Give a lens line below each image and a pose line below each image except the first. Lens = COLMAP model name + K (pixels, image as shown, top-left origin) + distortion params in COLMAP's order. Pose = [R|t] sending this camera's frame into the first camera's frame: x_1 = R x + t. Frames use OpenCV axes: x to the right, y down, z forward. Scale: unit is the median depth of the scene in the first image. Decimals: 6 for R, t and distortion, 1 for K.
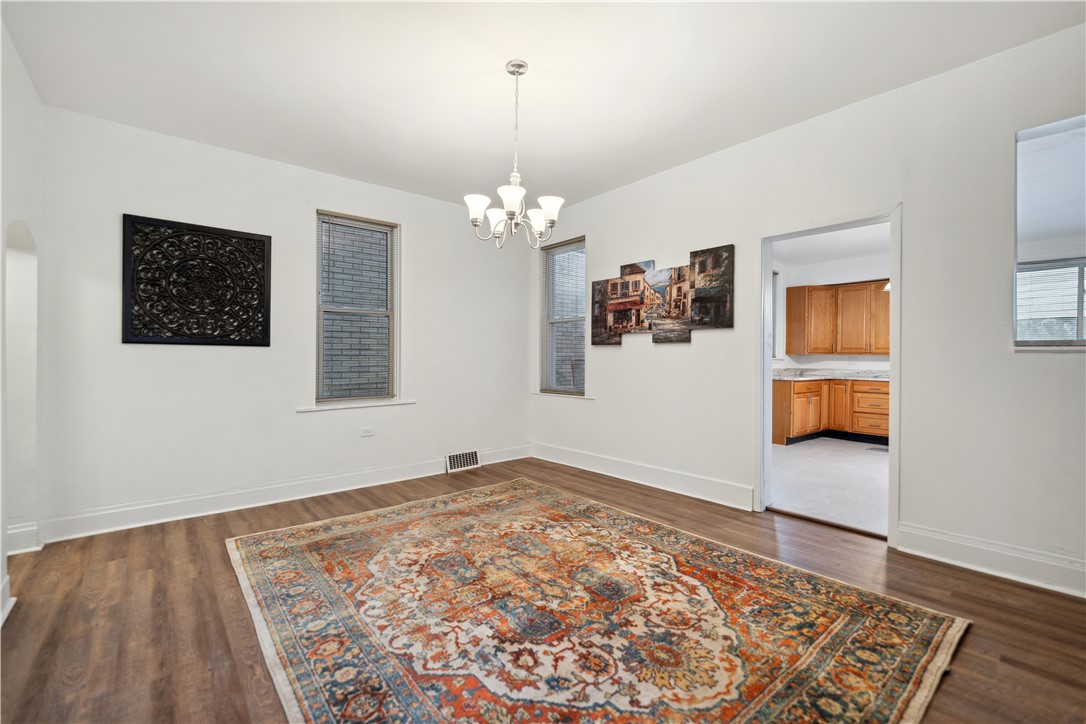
lens RADIAL K [[470.3, 0, 552.6], [0, 470.3, 358.5], [0, 0, 1]] dist [0.001629, 0.000159]
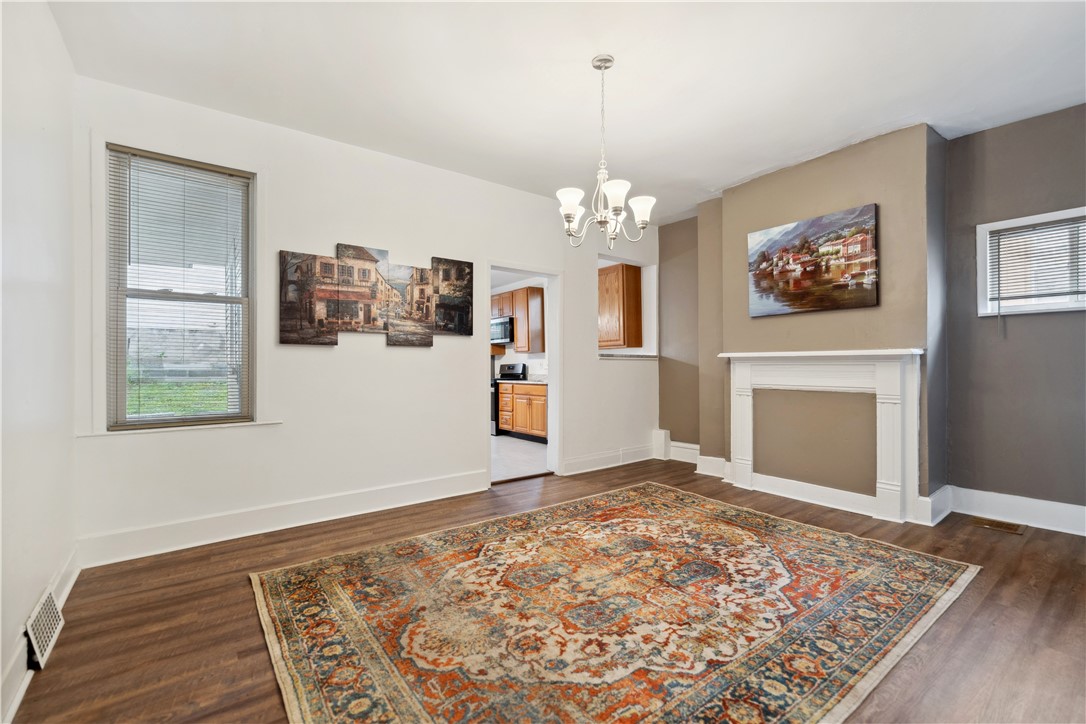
lens RADIAL K [[476.1, 0, 543.0], [0, 476.1, 362.0], [0, 0, 1]] dist [0.000511, -0.000199]
pose [[0.057667, 0.001904, 0.998334, -0.742927], [0.004177, 0.999989, -0.002148, 0.001558], [-0.998327, 0.004294, 0.057659, 0.743382]]
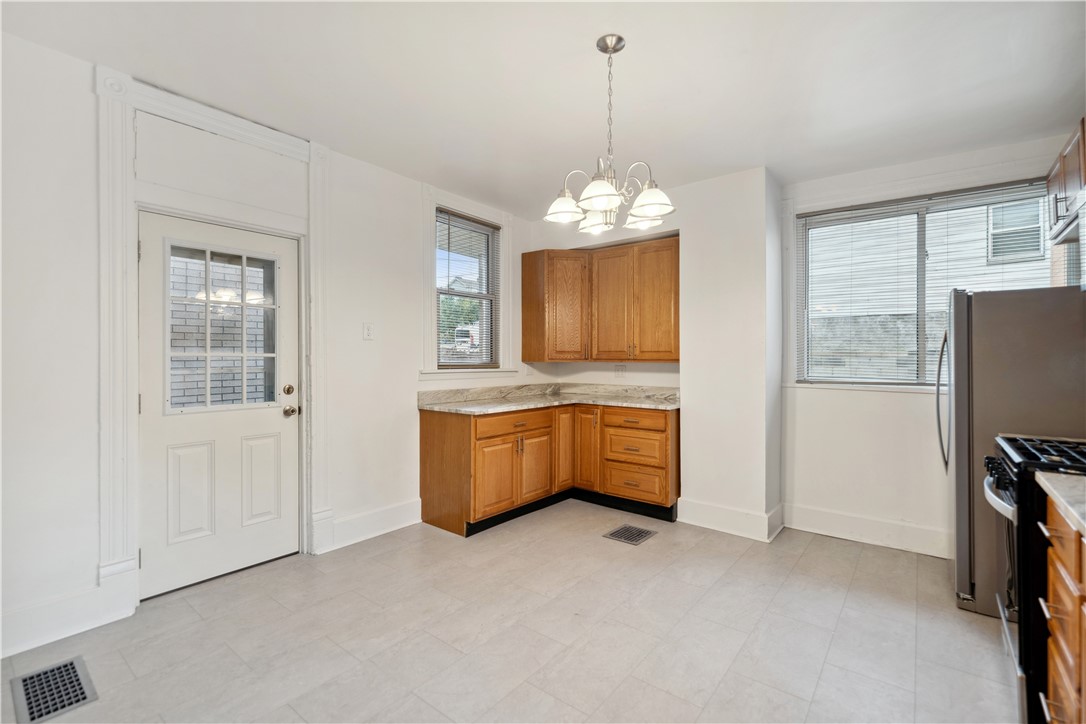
lens RADIAL K [[472.0, 0, 551.1], [0, 472.0, 354.7], [0, 0, 1]] dist [-0.000680, -0.000094]
pose [[0.980463, -0.008654, 0.196514, 0.797139], [0.010722, 0.999898, -0.009462, -0.023349], [-0.196412, 0.011384, 0.980455, 0.748893]]
